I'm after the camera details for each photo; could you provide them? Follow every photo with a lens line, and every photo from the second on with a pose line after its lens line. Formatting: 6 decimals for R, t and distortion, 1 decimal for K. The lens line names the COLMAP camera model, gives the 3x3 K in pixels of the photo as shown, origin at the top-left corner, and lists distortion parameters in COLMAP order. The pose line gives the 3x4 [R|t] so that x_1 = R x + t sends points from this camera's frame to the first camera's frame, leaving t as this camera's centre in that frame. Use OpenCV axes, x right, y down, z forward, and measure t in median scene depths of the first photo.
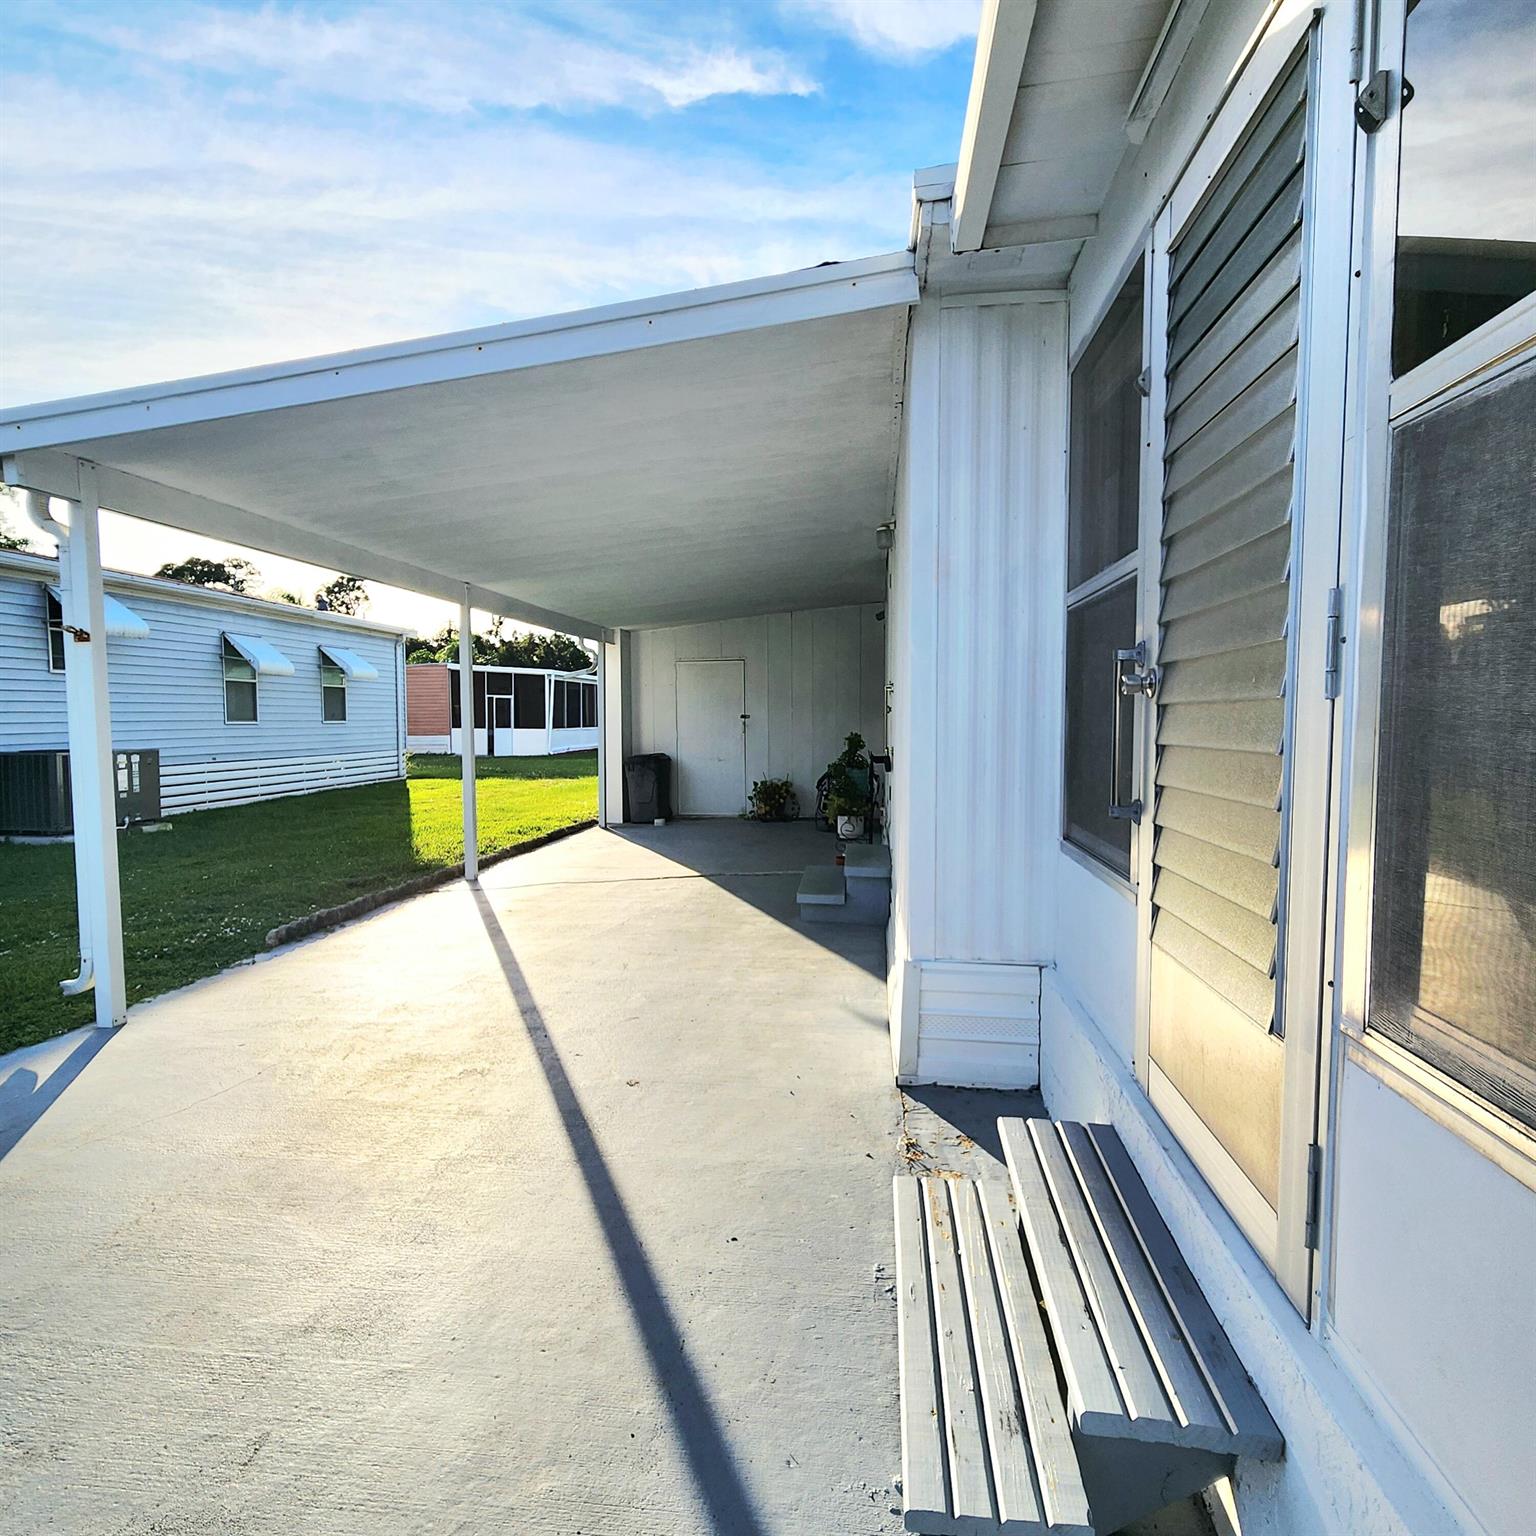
lens RADIAL K [[910.3, 0, 768.0], [0, 910.3, 768.0], [0, 0, 1]] dist [0.004156, 0.000827]
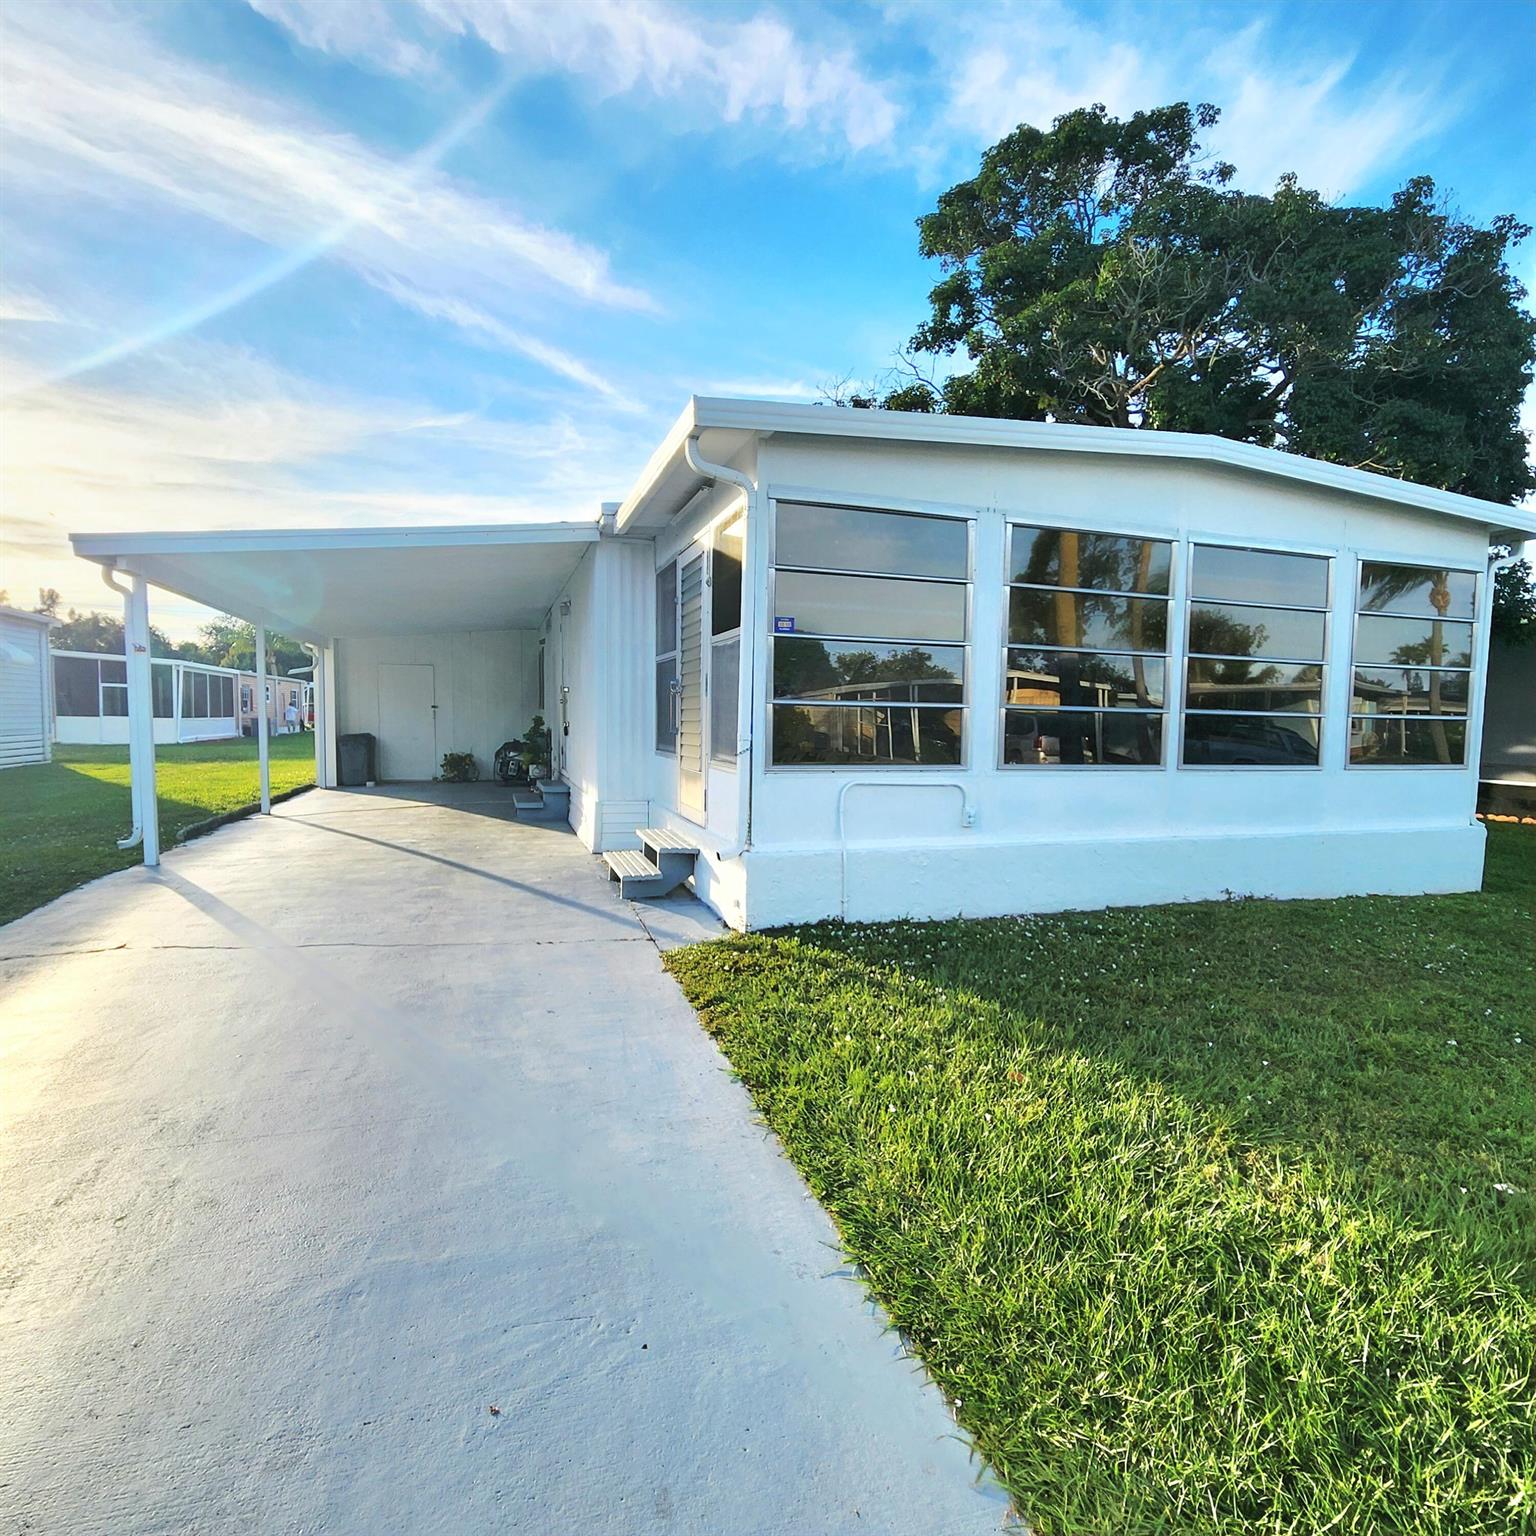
lens RADIAL K [[838.4, 0, 768.0], [0, 838.4, 768.0], [0, 0, 1]] dist [-0.000092, 0.000222]
pose [[0.906020, -0.010439, 0.423106, -0.123911], [0.008198, 0.999941, 0.007117, 0.035551], [-0.423155, -0.002980, 0.906052, -0.406473]]
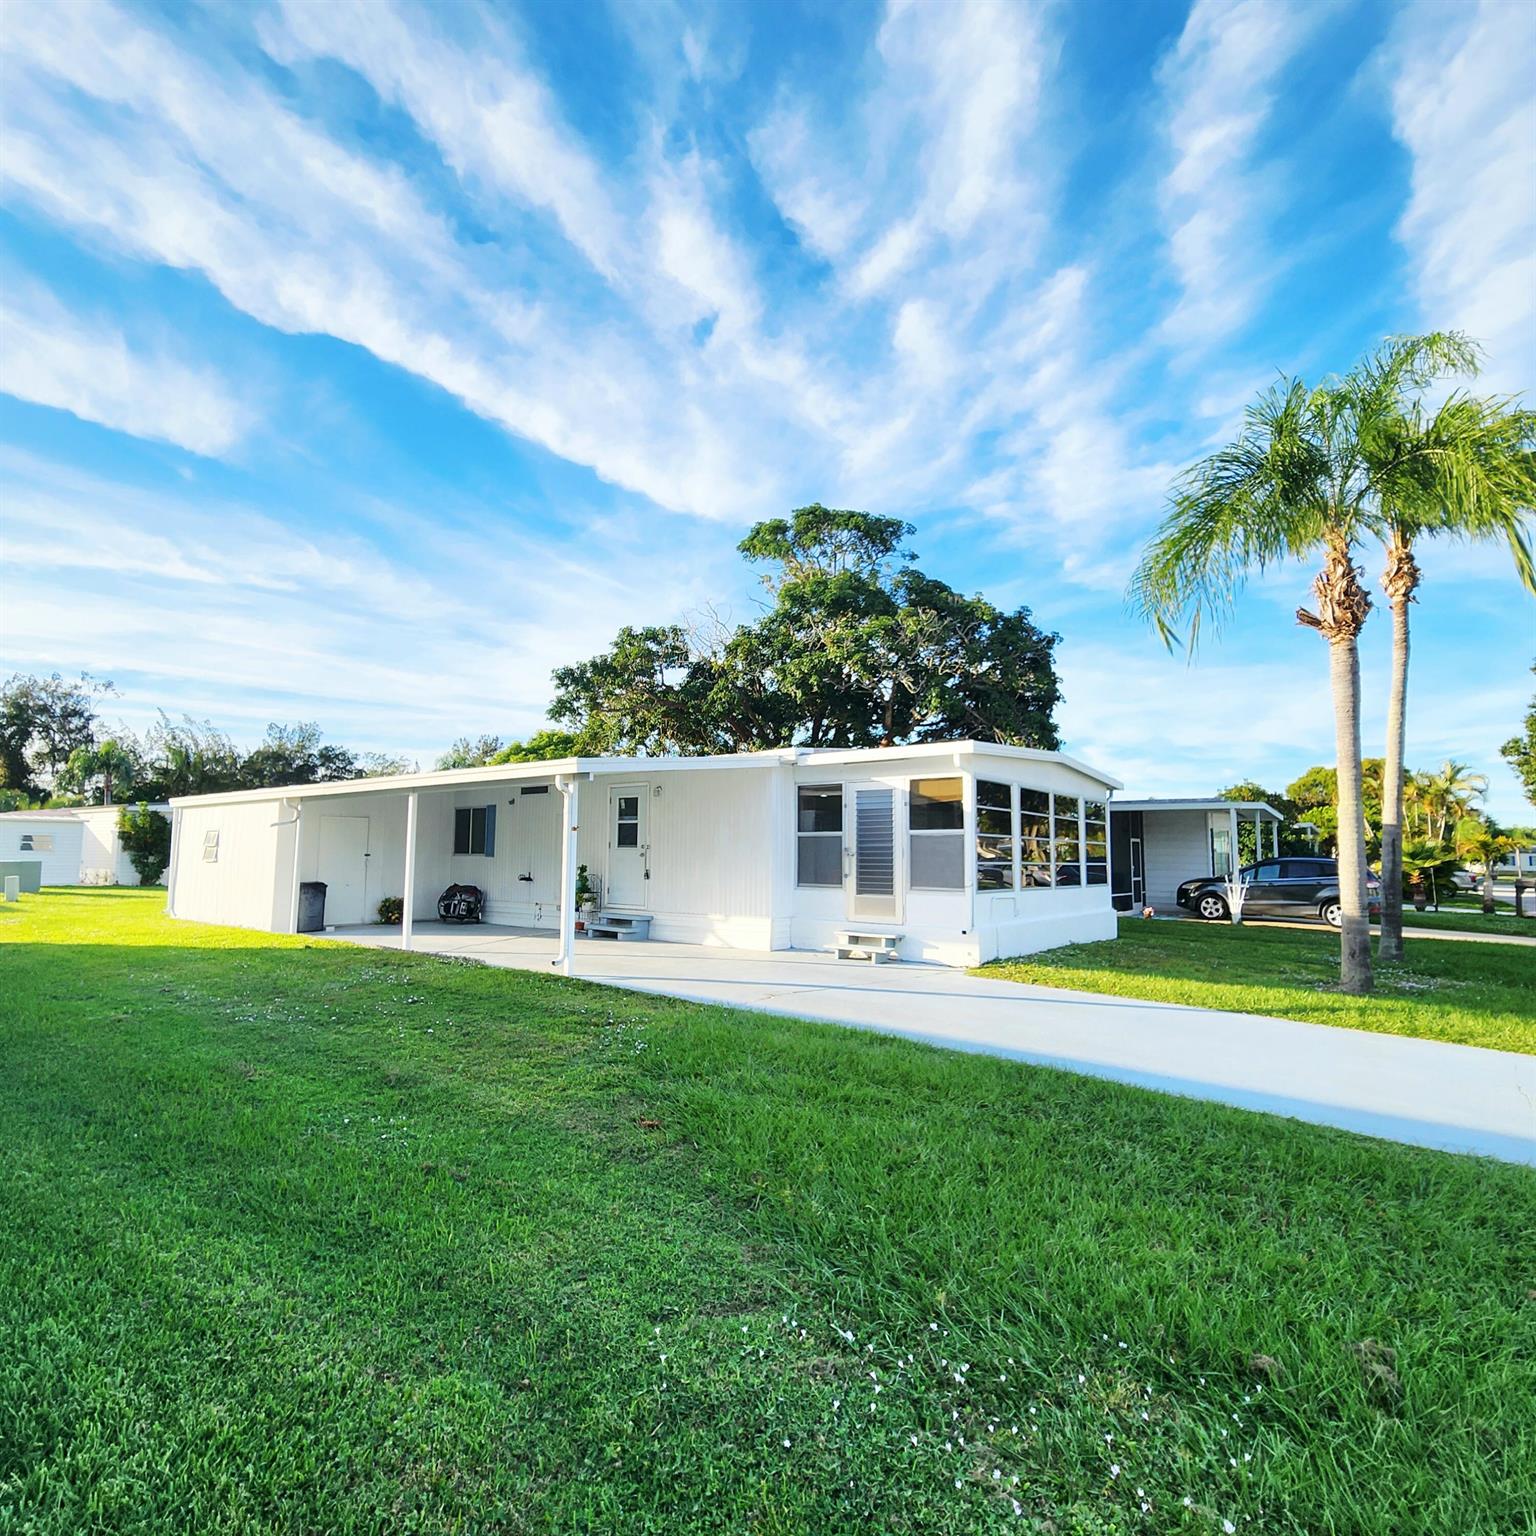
lens RADIAL K [[840.9, 0, 770.5], [0, 840.9, 826.6], [0, 0, 1]] dist [-0.000705, -0.001486]
pose [[0.513364, 0.037492, 0.857351, -0.998378], [0.039840, 0.996927, -0.067451, 0.017056], [-0.857245, 0.068784, 0.510293, -0.311413]]
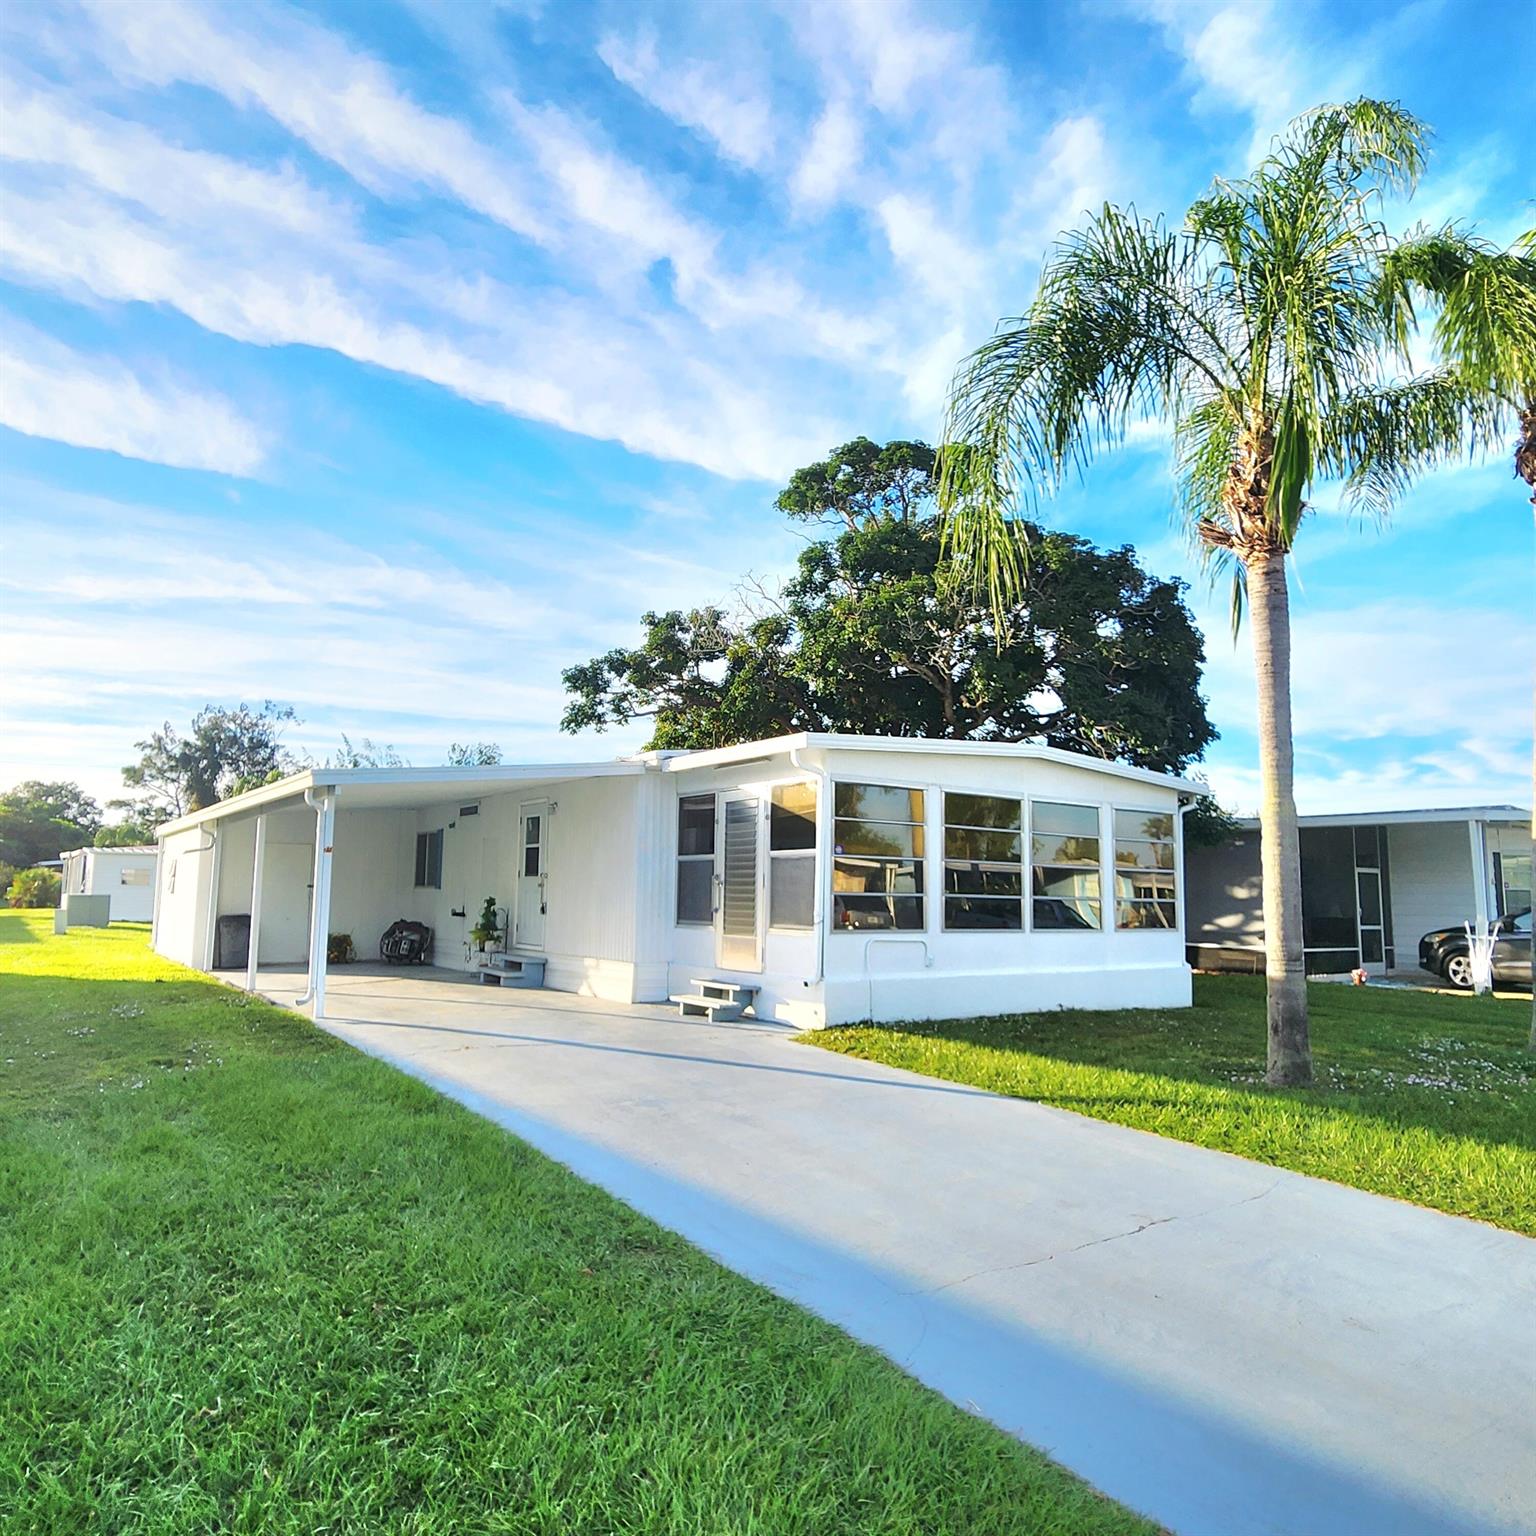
lens RADIAL K [[1048.9, 0, 768.0], [0, 1048.9, 768.0], [0, 0, 1]] dist [0.005902, 0.001570]
pose [[0.744864, 0.092319, 0.660799, -0.665139], [0.022846, 0.986272, -0.163542, 0.047336], [-0.666825, 0.136913, 0.732529, -0.713518]]
